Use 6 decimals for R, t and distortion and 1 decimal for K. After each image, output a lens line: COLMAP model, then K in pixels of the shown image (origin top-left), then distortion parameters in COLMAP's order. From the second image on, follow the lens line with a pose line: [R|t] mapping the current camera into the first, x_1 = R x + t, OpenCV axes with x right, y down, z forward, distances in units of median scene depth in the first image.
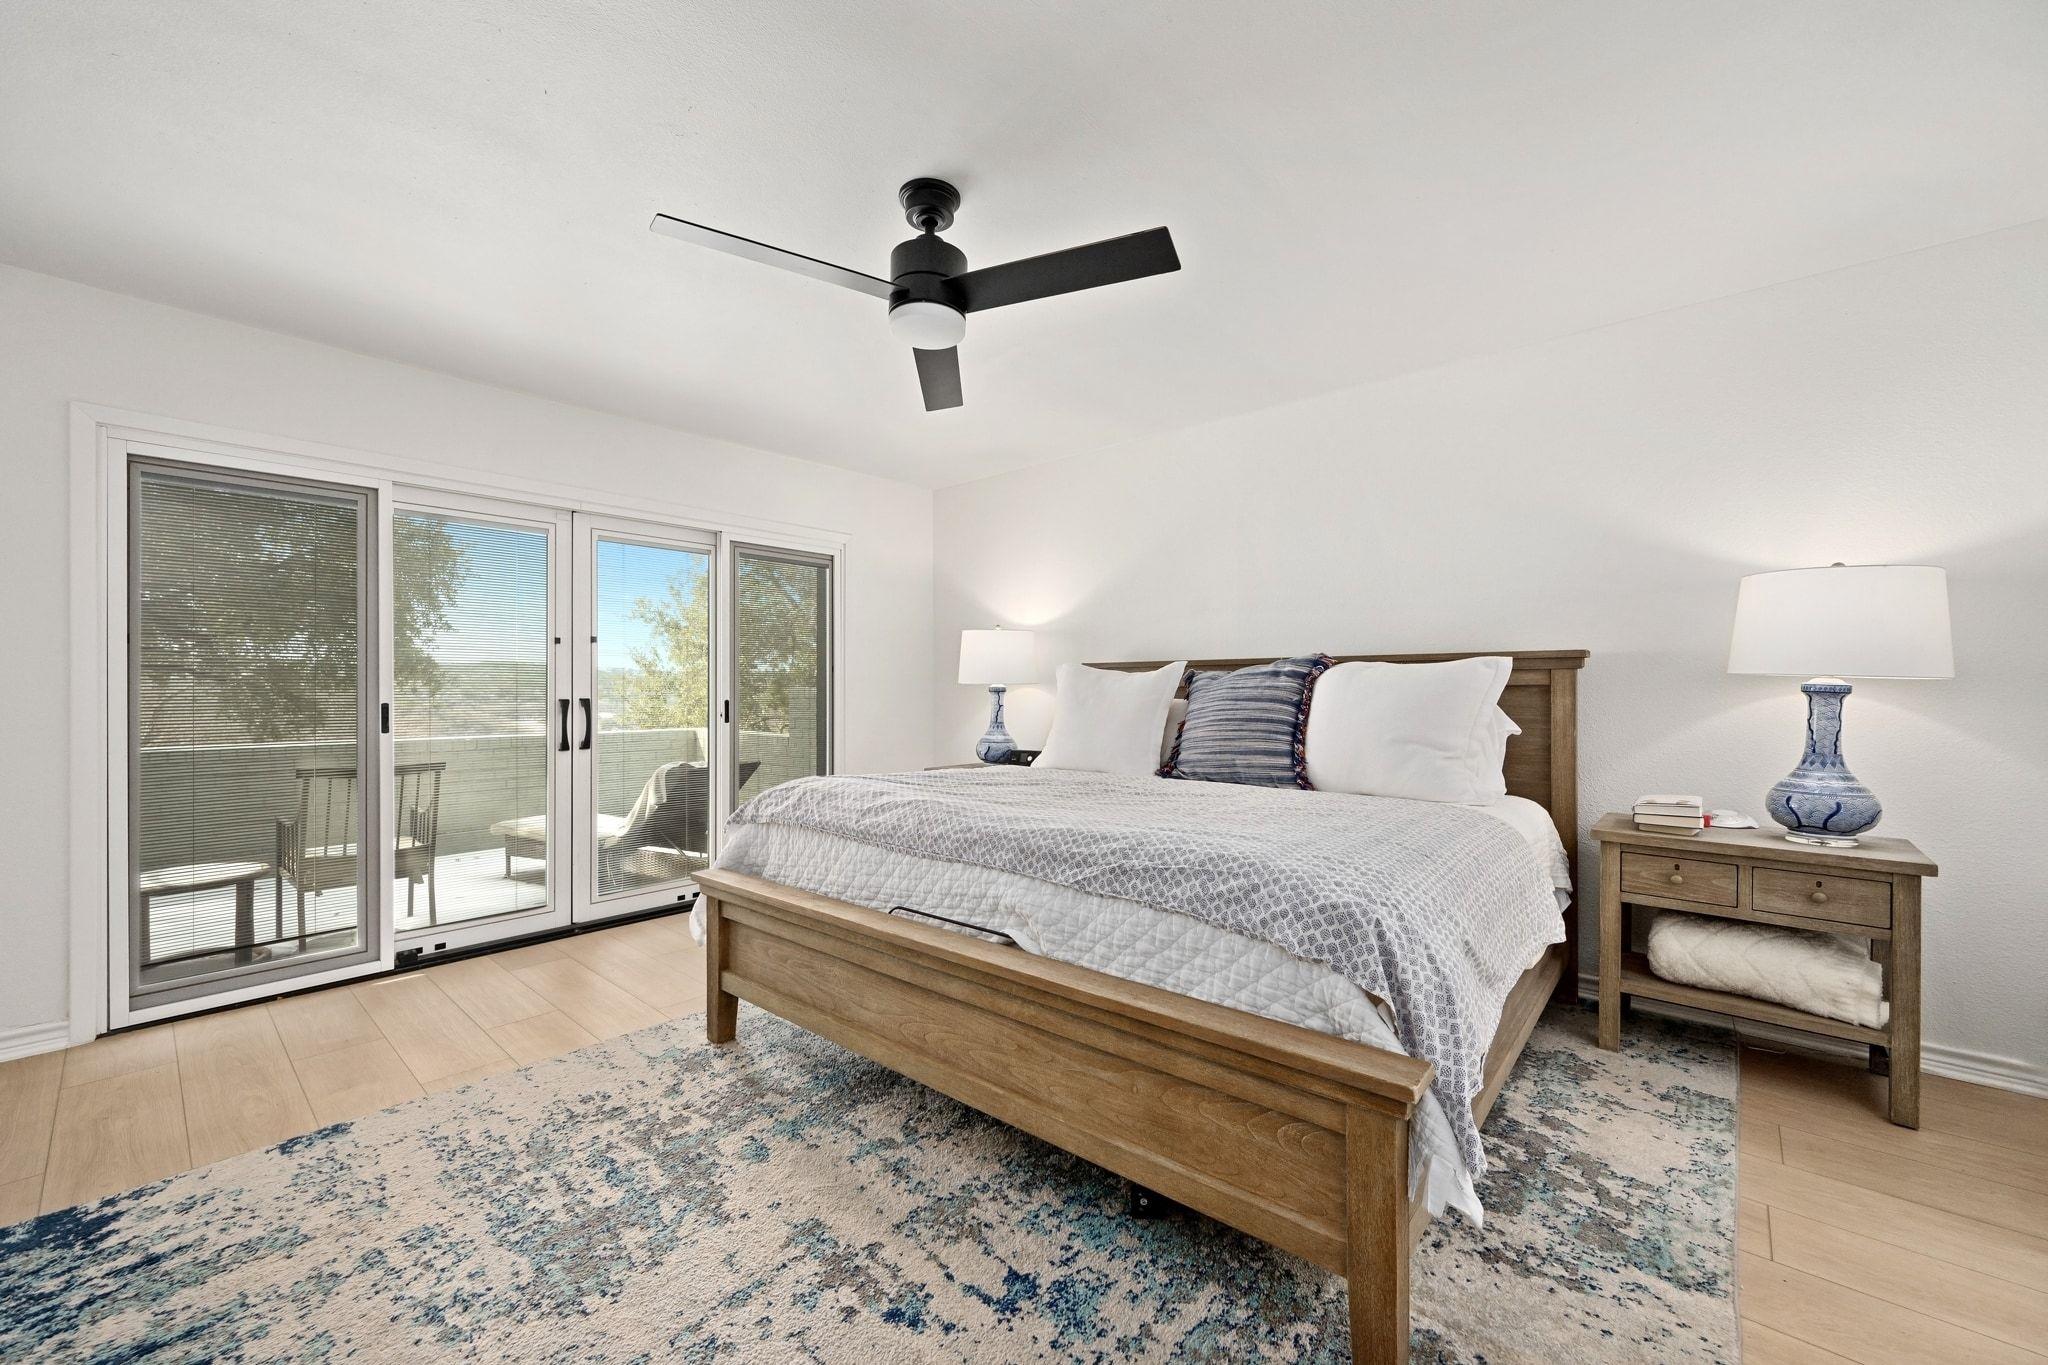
lens RADIAL K [[802.9, 0, 1023.4], [0, 802.9, 691.3], [0, 0, 1]] dist [-0.001630, -0.000143]
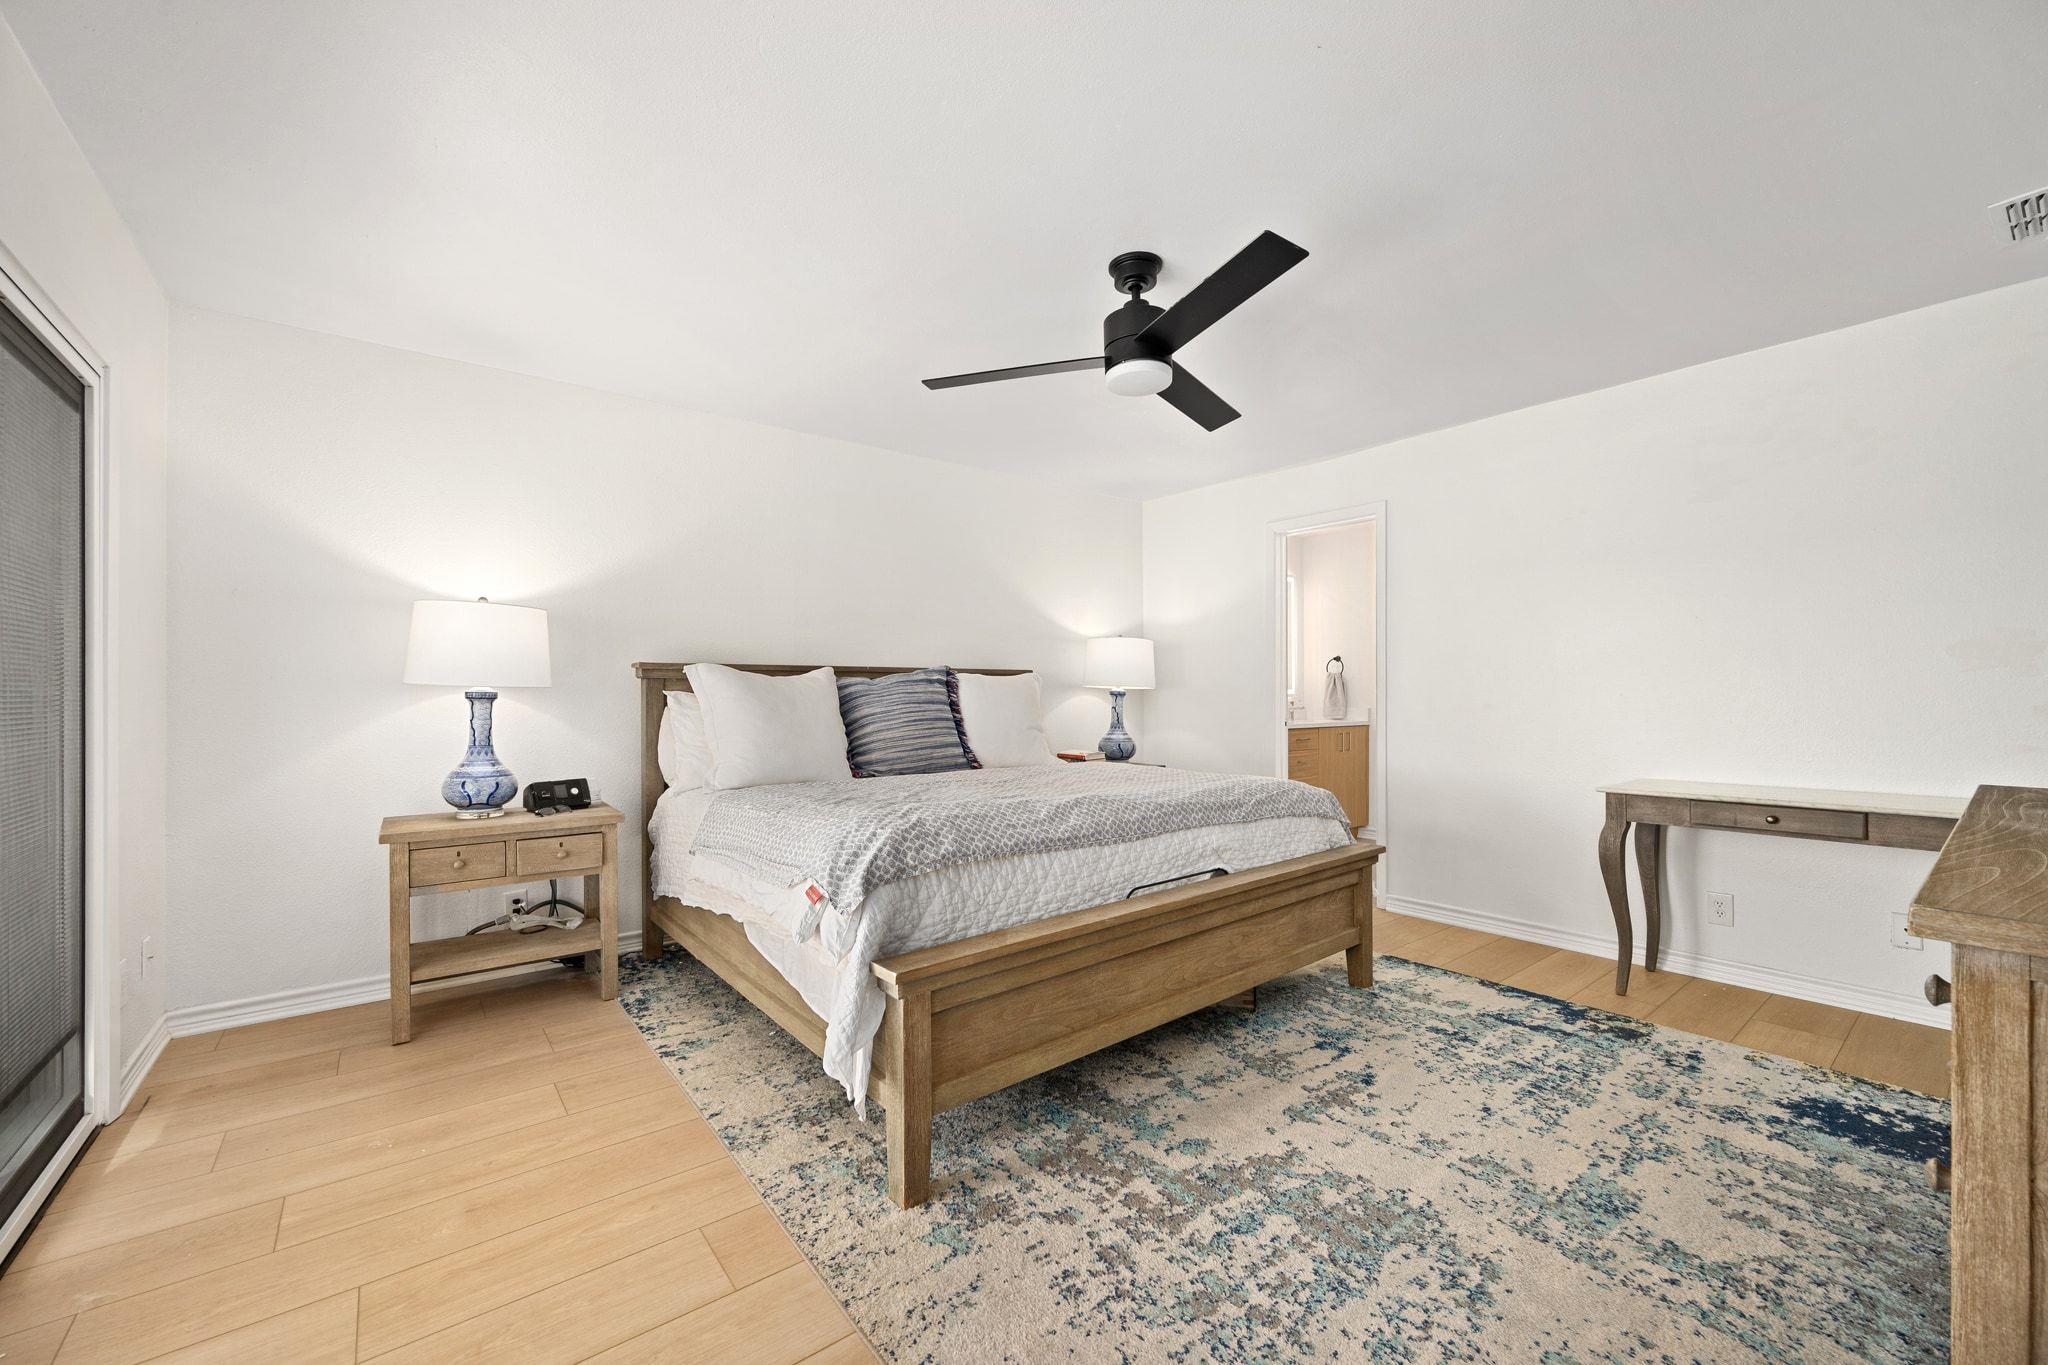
lens RADIAL K [[802.9, 0, 1021.7], [0, 802.9, 688.1], [0, 0, 1]] dist [-0.001630, -0.000143]
pose [[0.171378, 0.006228, 0.985186, -1.444177], [0.004931, 0.999962, -0.007179, -0.003190], [-0.985193, 0.006089, 0.171341, 1.082472]]
